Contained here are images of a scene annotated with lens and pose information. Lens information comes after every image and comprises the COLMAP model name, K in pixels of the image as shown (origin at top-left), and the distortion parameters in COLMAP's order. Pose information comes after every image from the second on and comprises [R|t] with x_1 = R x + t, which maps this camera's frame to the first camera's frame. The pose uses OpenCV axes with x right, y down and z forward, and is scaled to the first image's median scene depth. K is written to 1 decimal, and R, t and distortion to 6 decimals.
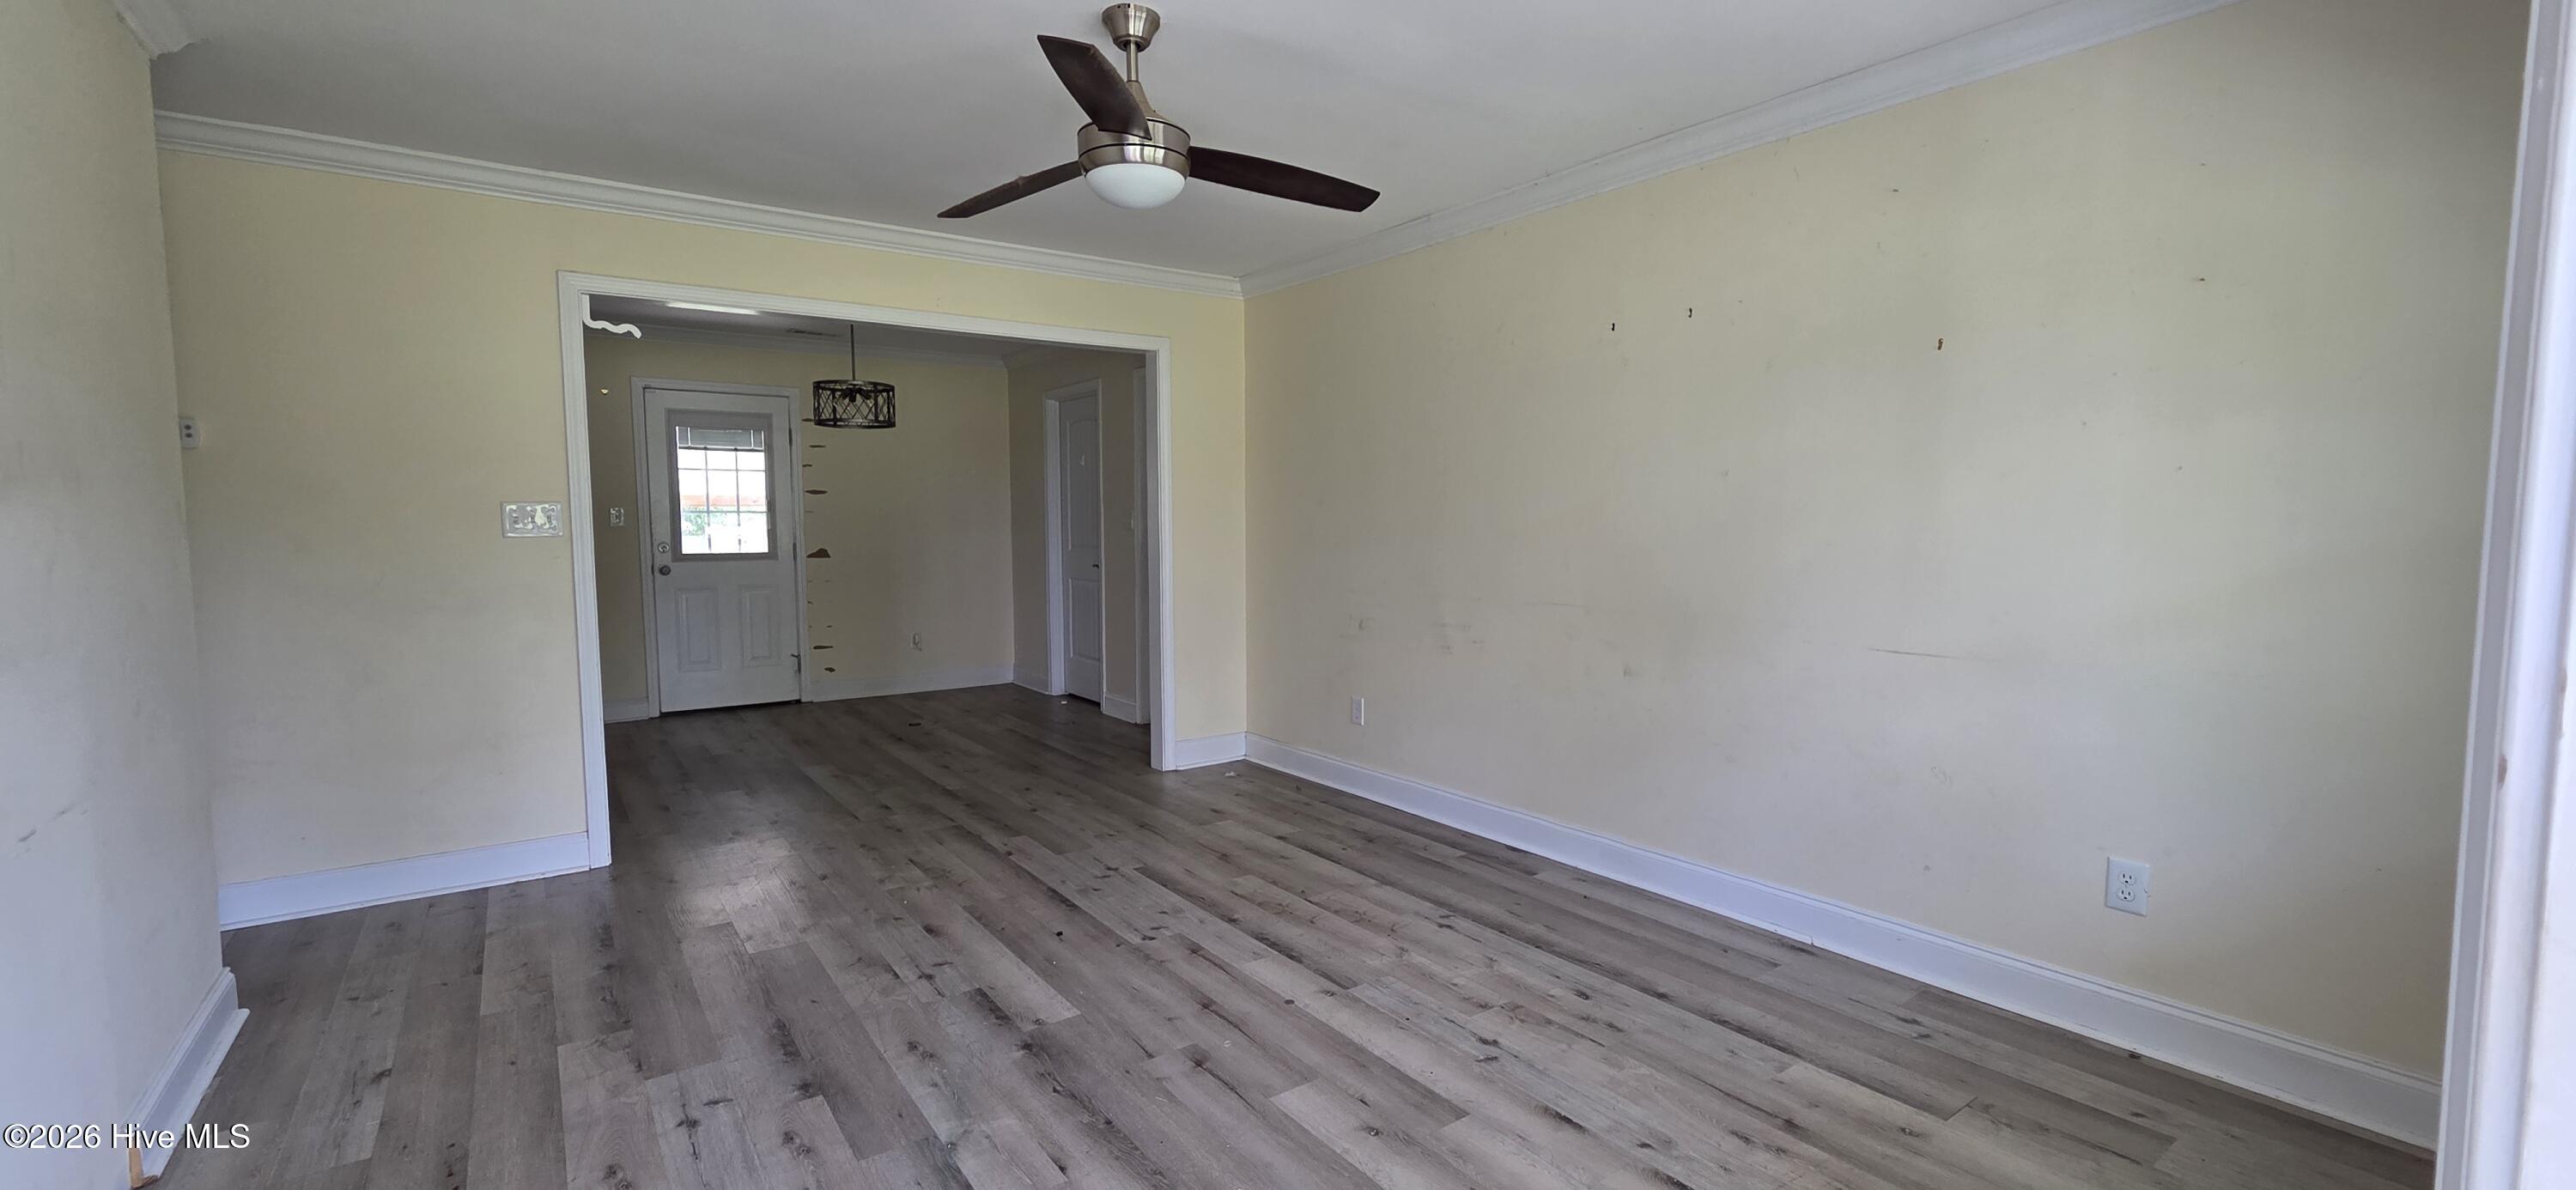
lens RADIAL K [[1048.4, 0, 1288.1], [0, 1048.4, 598.0], [0, 0, 1]] dist [-0.000053, 0.000015]
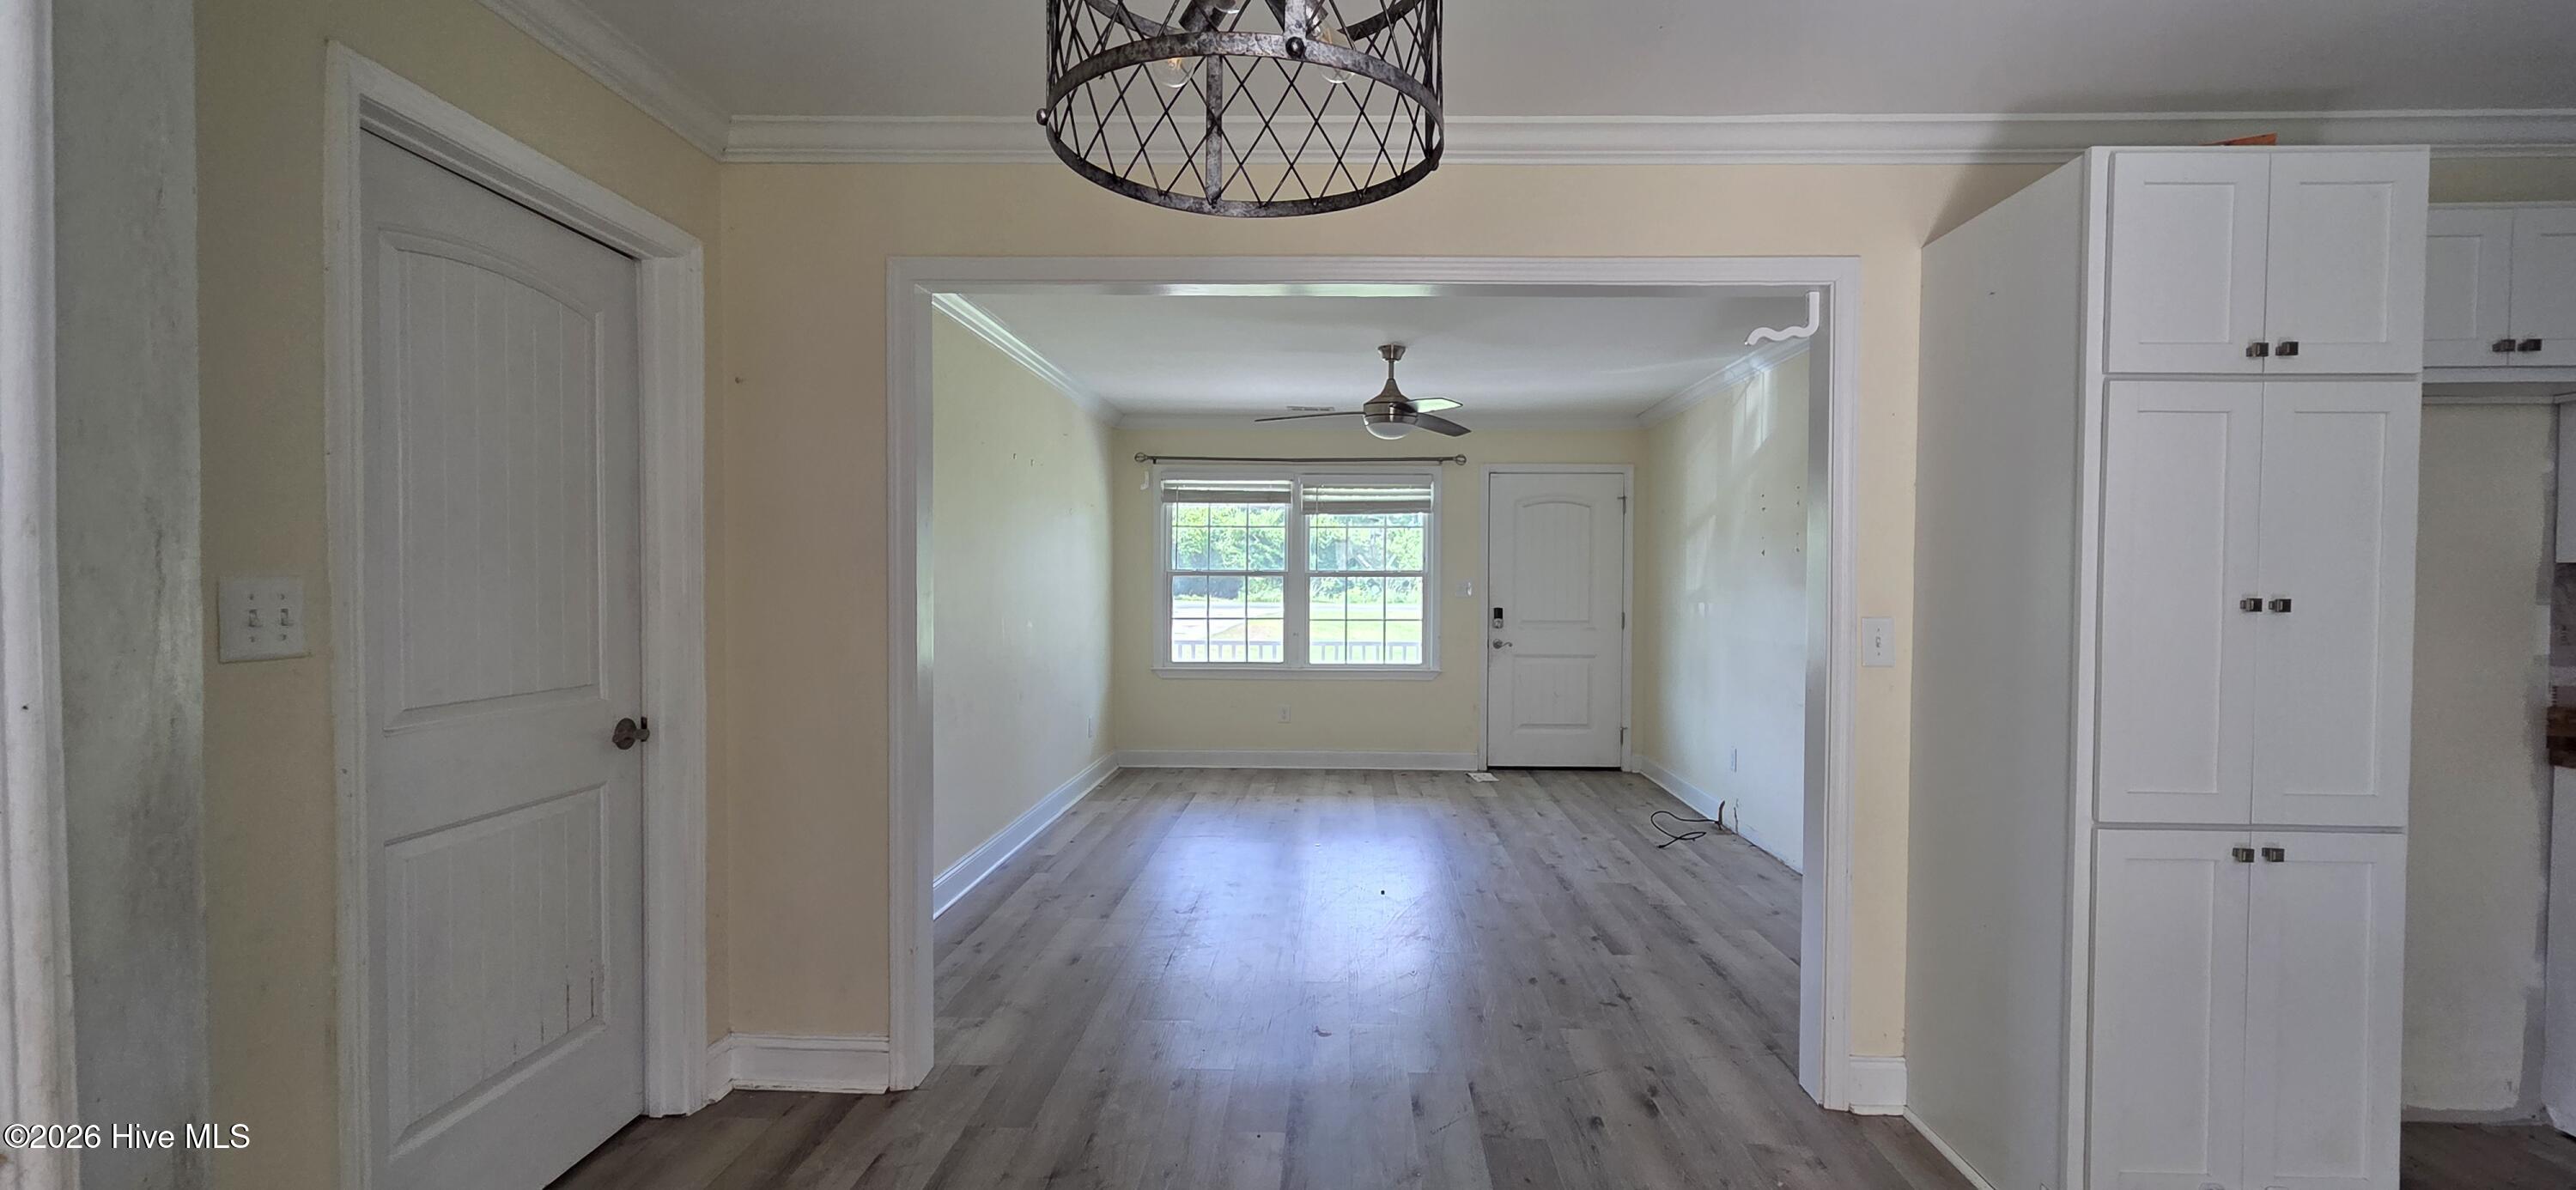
lens RADIAL K [[1048.4, 0, 1295.0], [0, 1048.4, 600.2], [0, 0, 1]] dist [-0.000053, 0.000015]
pose [[-0.779415, -0.014609, 0.626338, -1.210219], [0.041539, 0.996323, 0.074931, -0.218060], [-0.625130, 0.084420, -0.775942, 2.578733]]
